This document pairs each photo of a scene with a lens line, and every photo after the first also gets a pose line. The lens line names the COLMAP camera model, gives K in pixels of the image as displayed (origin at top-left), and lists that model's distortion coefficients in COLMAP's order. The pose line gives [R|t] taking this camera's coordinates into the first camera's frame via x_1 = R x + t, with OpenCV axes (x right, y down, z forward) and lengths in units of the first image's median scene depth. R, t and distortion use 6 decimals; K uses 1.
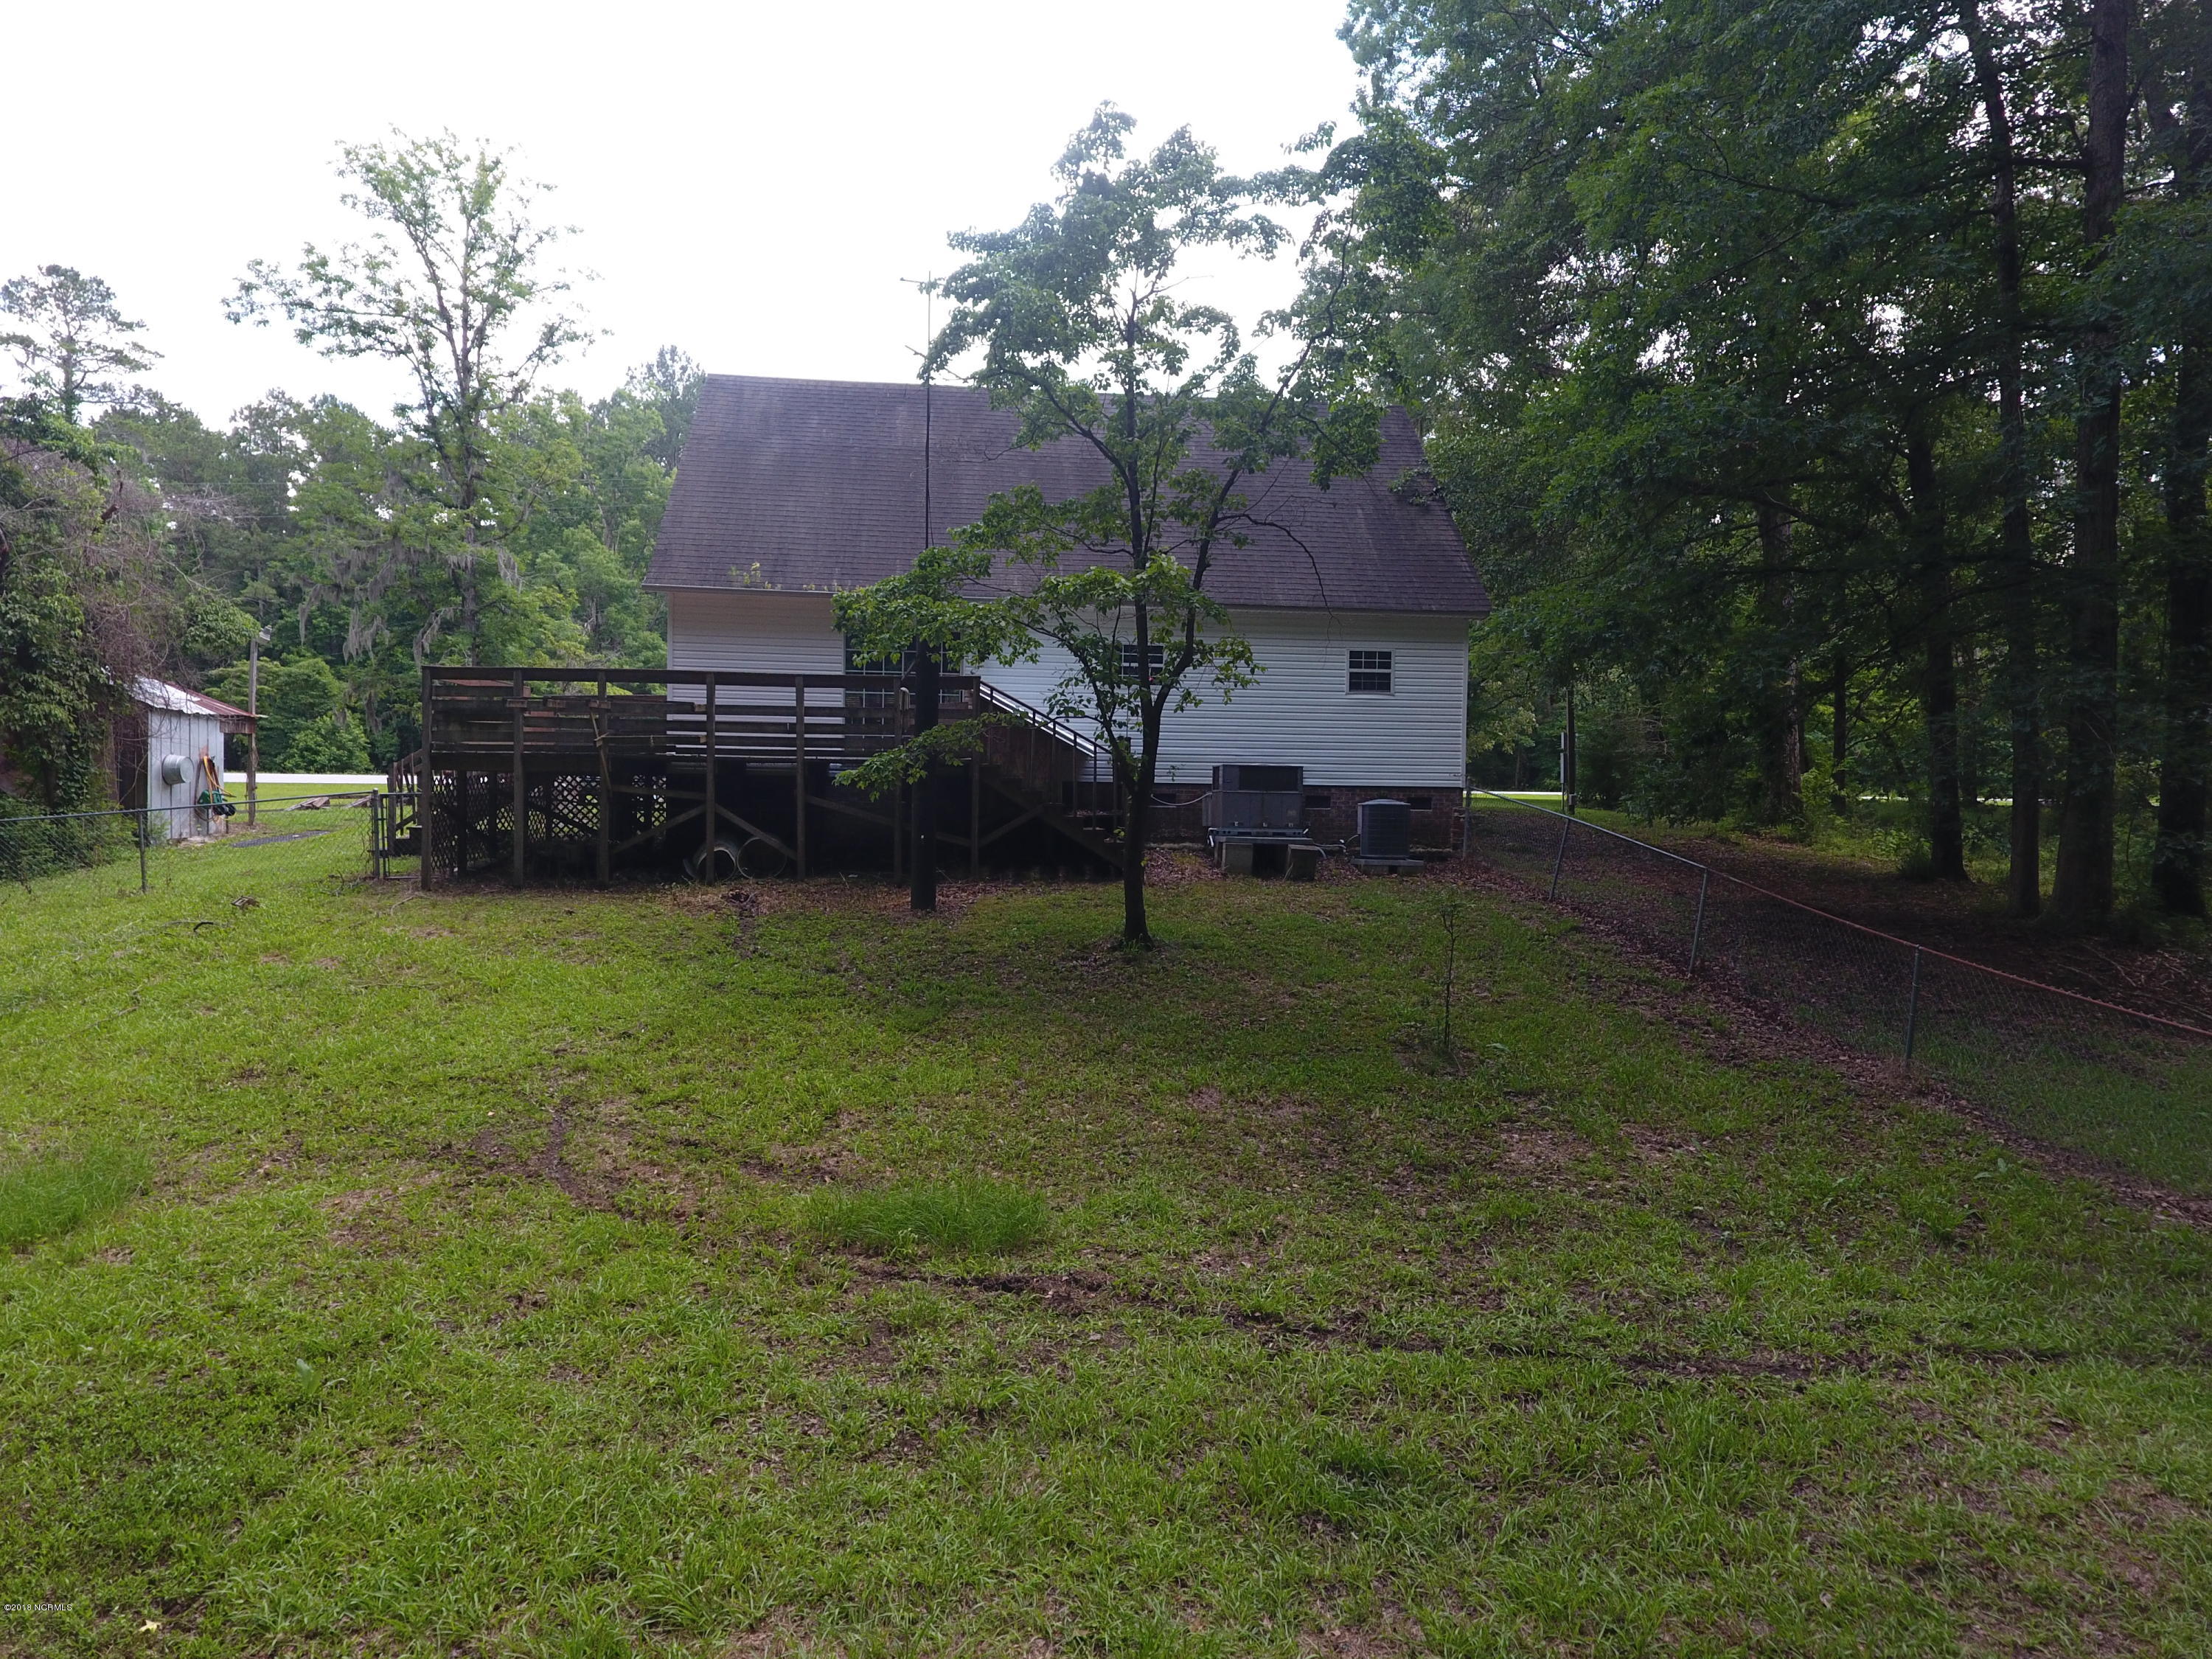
lens RADIAL K [[1270.1, 0, 1104.2], [0, 1270.1, 818.3], [0, 0, 1]] dist [0.003609, 0.000984]
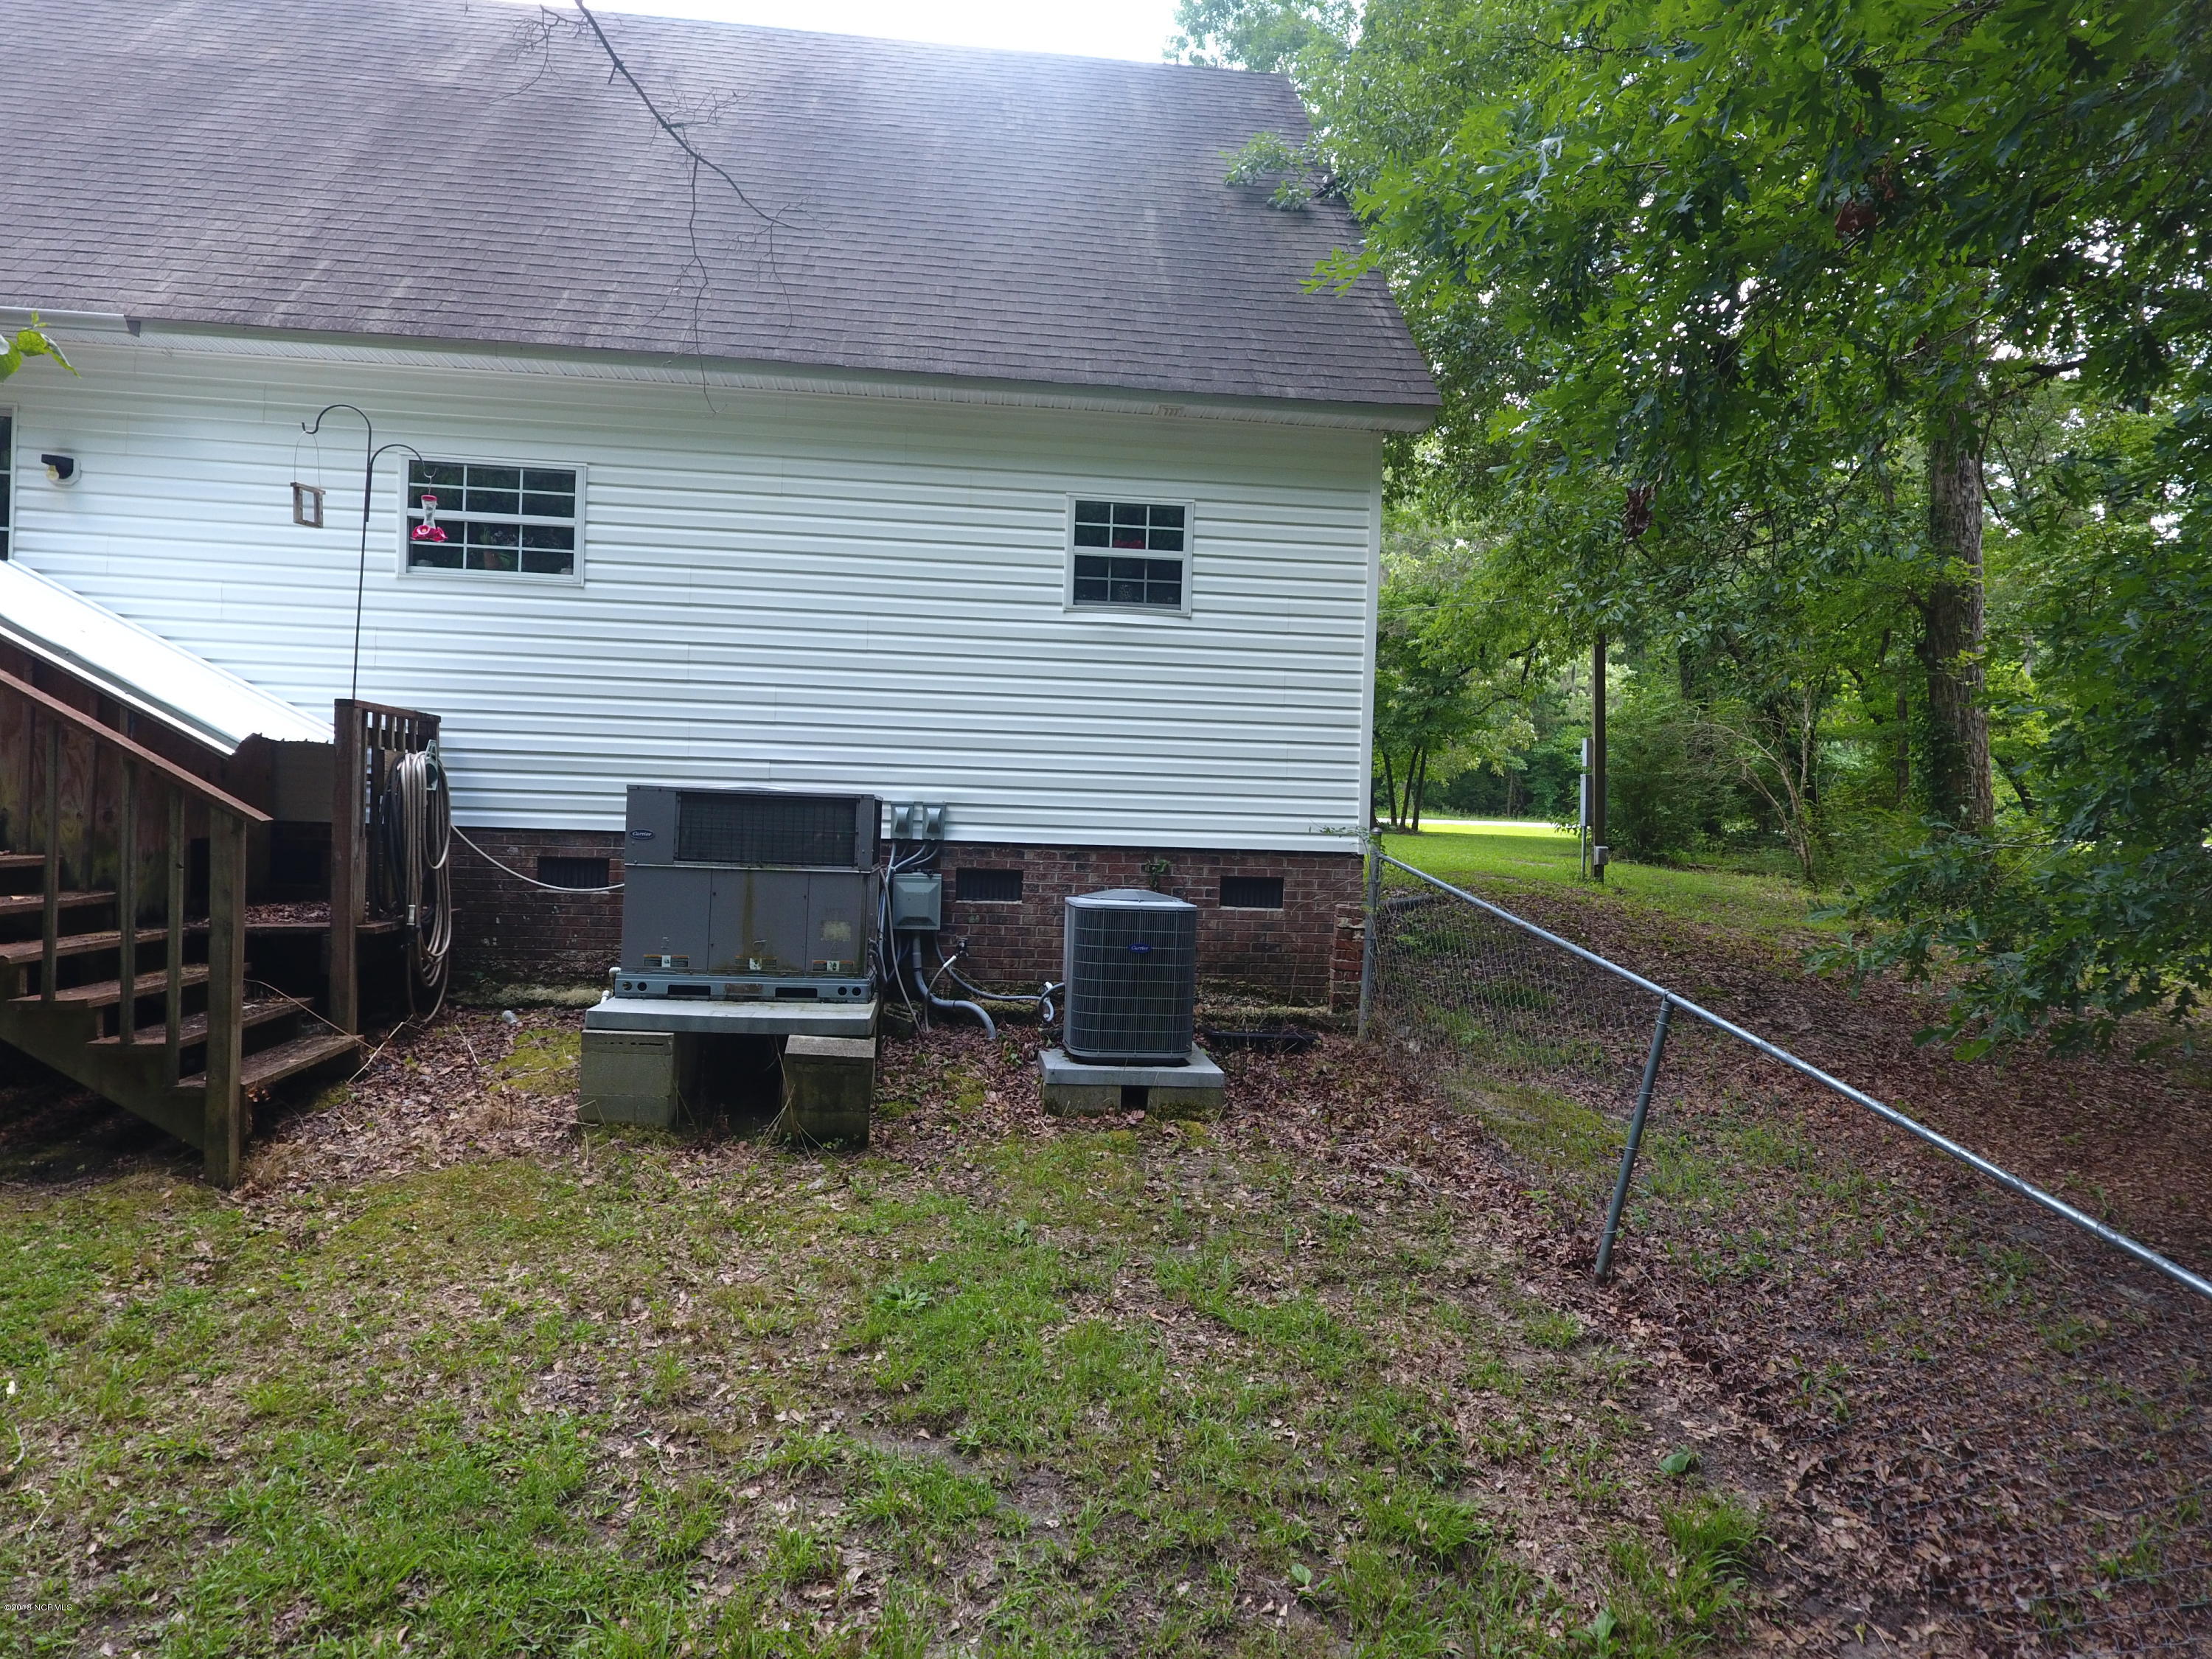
lens RADIAL K [[1270.1, 0, 1104.2], [0, 1270.1, 818.3], [0, 0, 1]] dist [0.003609, 0.000984]
pose [[0.999864, 0.015851, 0.004461, 0.201557], [-0.015794, 0.999796, -0.012594, -0.029012], [-0.004660, 0.012521, 0.999911, 0.608435]]
